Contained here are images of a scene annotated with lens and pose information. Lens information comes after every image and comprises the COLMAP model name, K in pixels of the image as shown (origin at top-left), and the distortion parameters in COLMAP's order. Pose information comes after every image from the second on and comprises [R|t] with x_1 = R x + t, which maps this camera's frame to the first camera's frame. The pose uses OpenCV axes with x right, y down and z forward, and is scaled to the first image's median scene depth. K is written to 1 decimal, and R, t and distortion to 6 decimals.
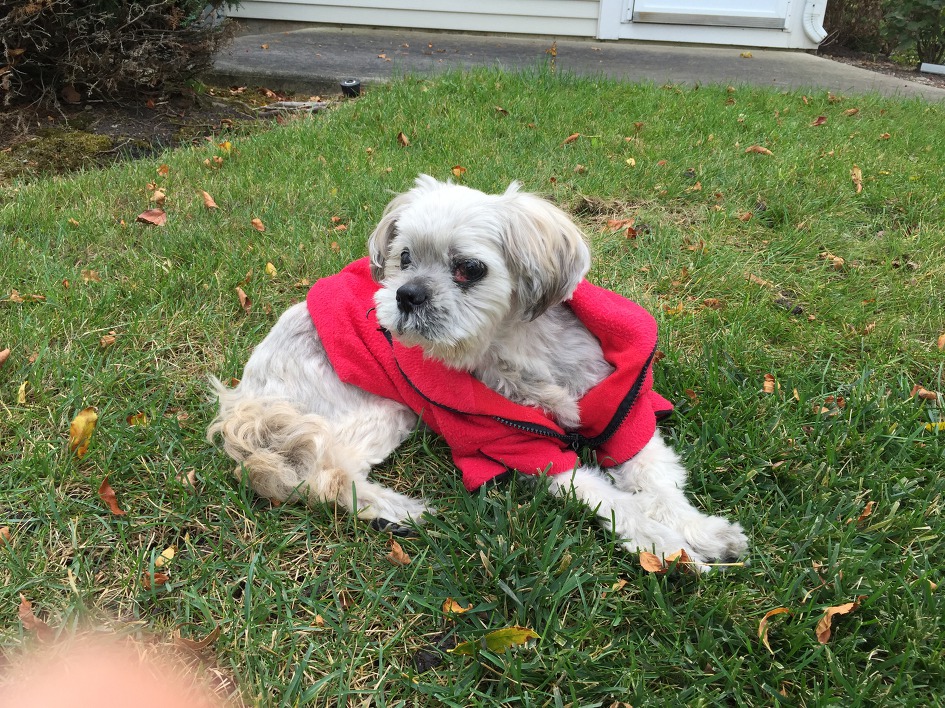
lens RADIAL K [[793.6, 0, 472.5], [0, 793.6, 354.0], [0, 0, 1]] dist [-0.019671, -0.015689]
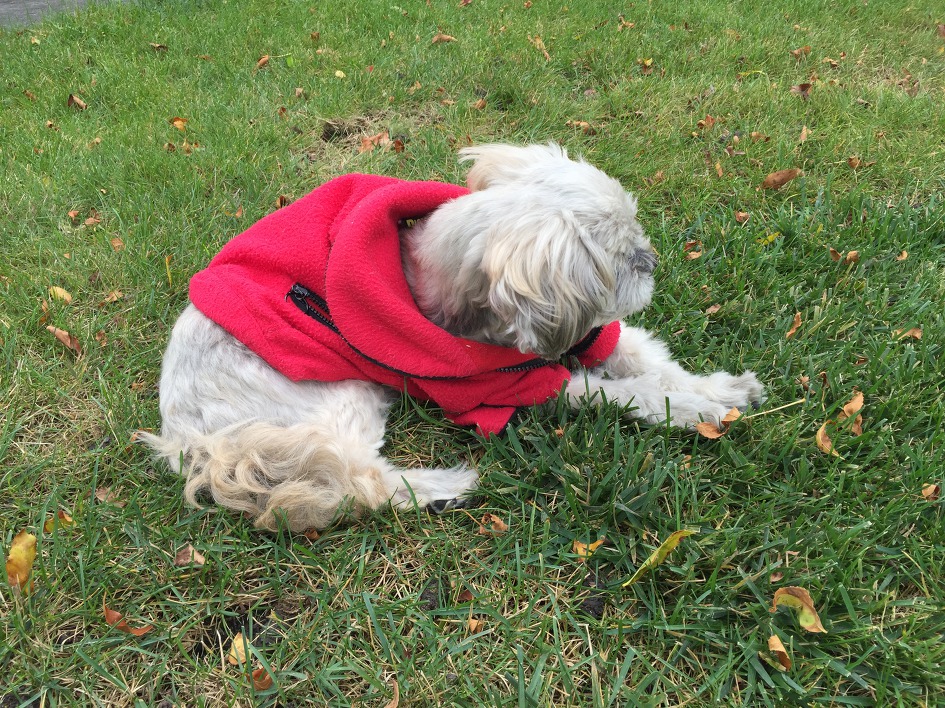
lens RADIAL K [[793.6, 0, 472.5], [0, 793.6, 354.0], [0, 0, 1]] dist [-0.019671, -0.015689]
pose [[0.849781, -0.339581, 0.403183, -0.342083], [0.295640, 0.940264, 0.168823, -0.083853], [-0.436427, -0.024265, 0.899412, 0.135865]]
